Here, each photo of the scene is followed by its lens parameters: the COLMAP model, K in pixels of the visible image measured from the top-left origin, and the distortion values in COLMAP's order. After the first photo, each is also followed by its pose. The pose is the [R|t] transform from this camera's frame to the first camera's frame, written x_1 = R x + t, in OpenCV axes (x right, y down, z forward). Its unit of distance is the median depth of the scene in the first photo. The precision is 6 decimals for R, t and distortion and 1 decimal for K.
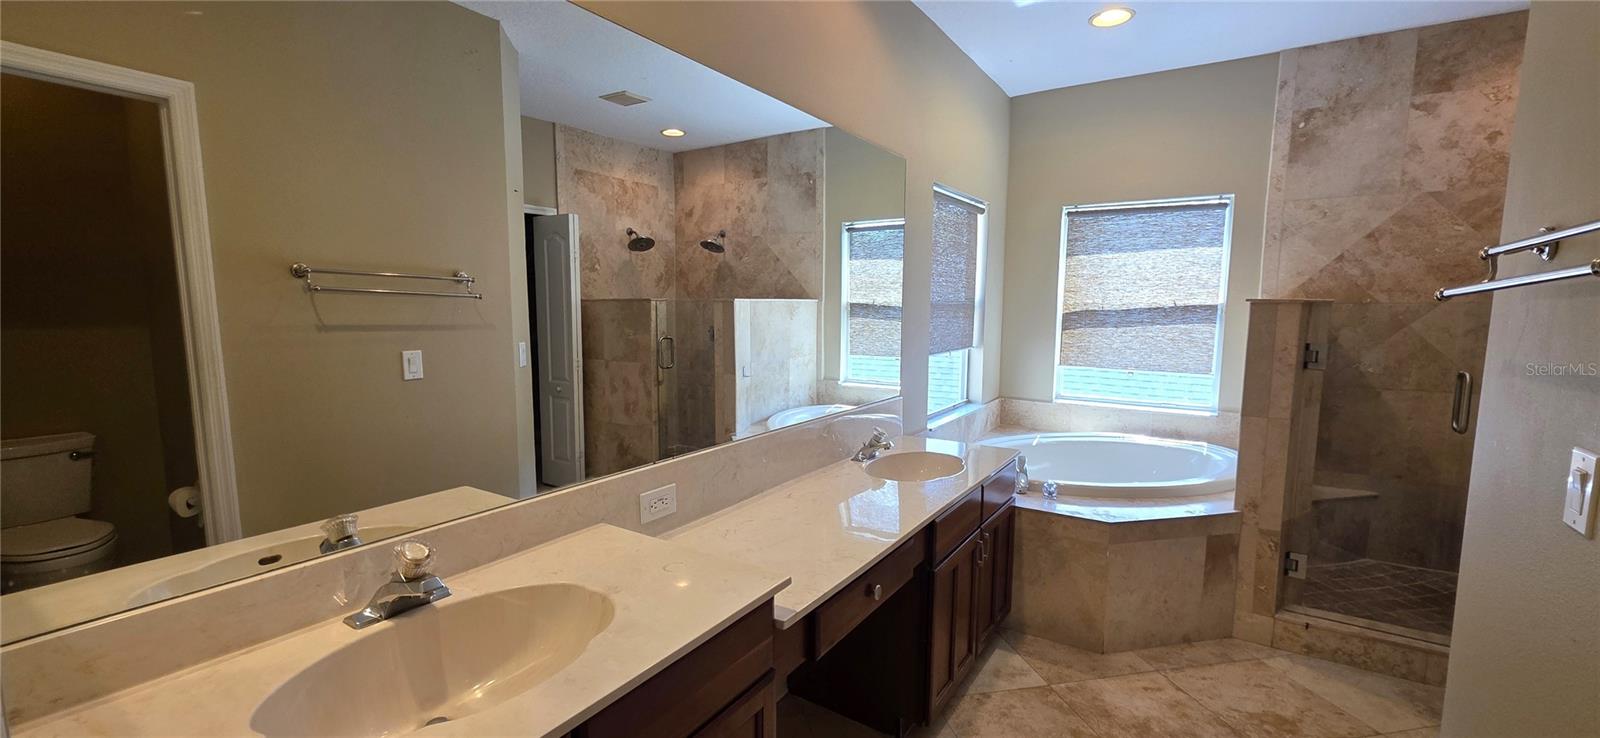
lens RADIAL K [[641.9, 0, 807.3], [0, 641.9, 376.5], [0, 0, 1]] dist [0.002113, -0.000090]
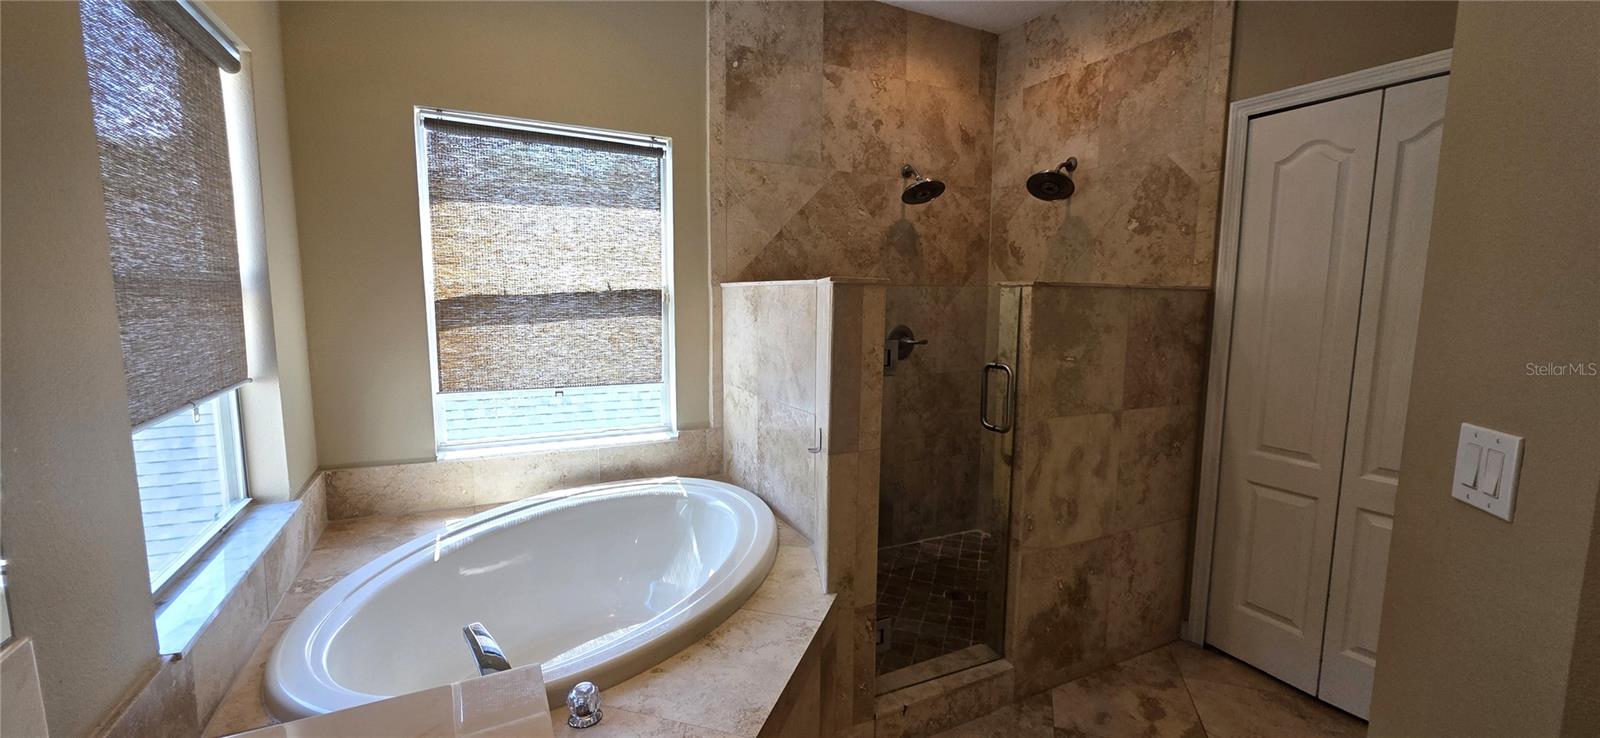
lens RADIAL K [[641.9, 0, 807.3], [0, 641.9, 376.5], [0, 0, 1]] dist [0.002113, -0.000090]
pose [[0.497118, -0.108425, 0.860882, 0.069788], [0.091914, 0.993160, 0.072009, -0.045586], [-0.862801, 0.043330, 0.503683, 0.454053]]
